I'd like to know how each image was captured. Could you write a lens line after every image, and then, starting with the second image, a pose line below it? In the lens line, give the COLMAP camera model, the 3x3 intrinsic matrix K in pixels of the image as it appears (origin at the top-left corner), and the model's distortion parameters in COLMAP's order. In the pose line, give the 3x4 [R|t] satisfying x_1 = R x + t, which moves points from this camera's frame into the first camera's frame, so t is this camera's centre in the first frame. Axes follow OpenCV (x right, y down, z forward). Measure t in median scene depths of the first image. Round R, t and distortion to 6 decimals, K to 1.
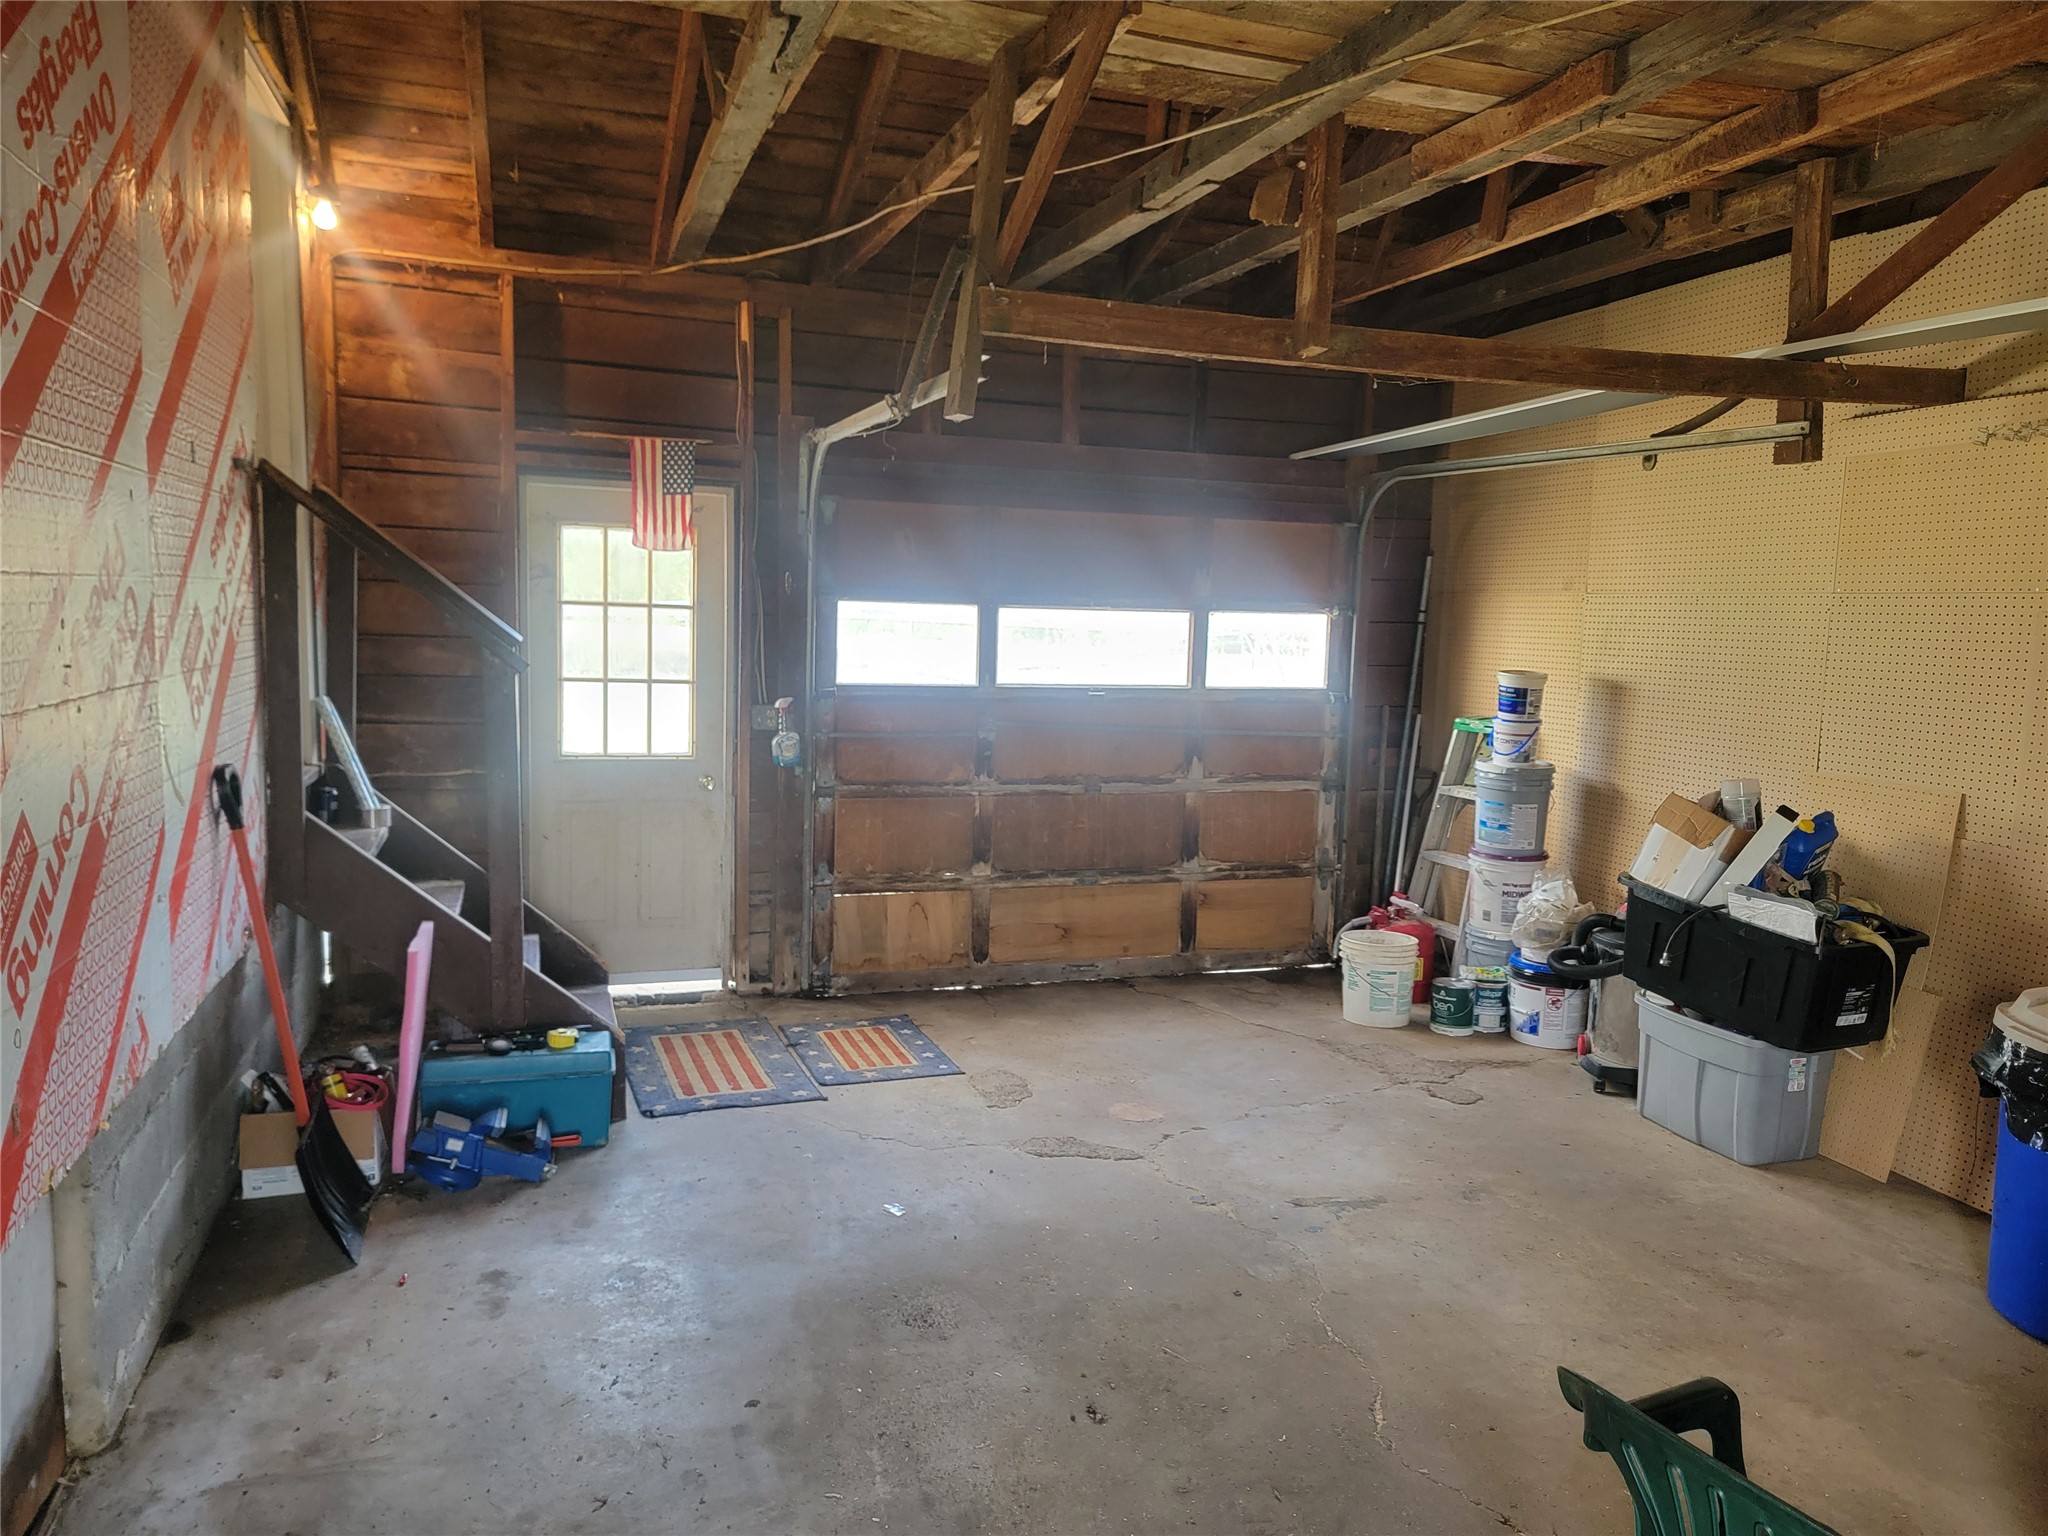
lens RADIAL K [[1454.8, 0, 1024.0], [0, 1454.8, 768.0], [0, 0, 1]] dist [-0.001341, -0.001169]
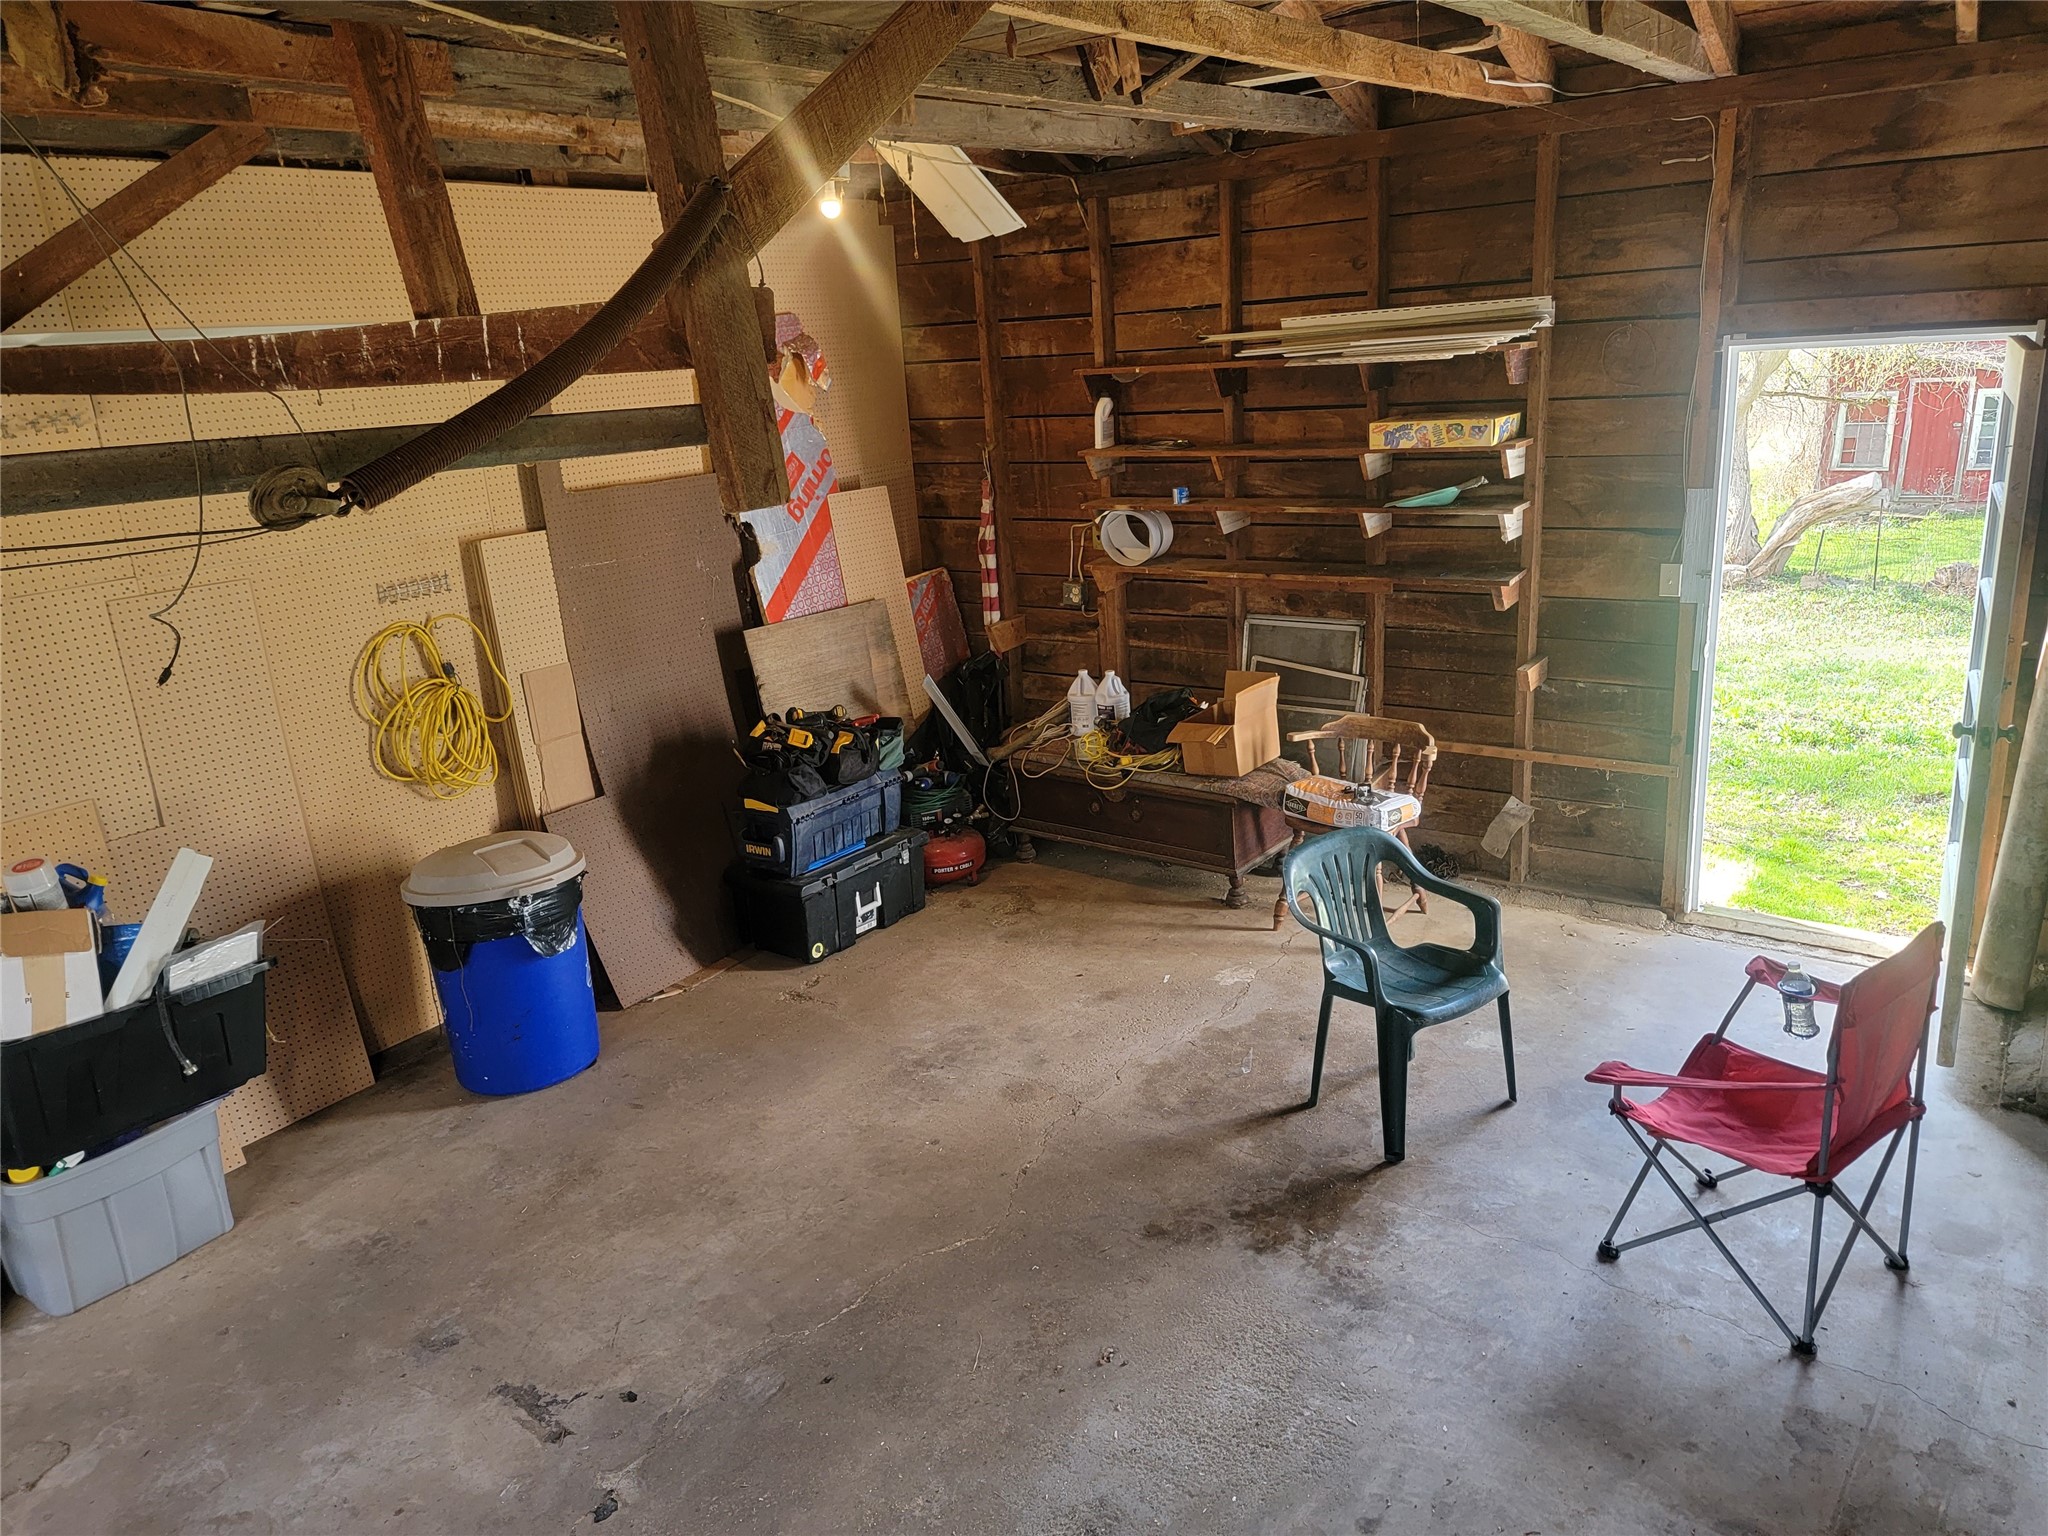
lens RADIAL K [[1454.8, 0, 1024.0], [0, 1454.8, 768.0], [0, 0, 1]] dist [-0.001341, -0.001169]
pose [[-0.608029, -0.224916, 0.761389, -0.489566], [0.143087, 0.912281, 0.383756, -0.304179], [-0.780914, 0.342280, -0.522511, 1.076872]]
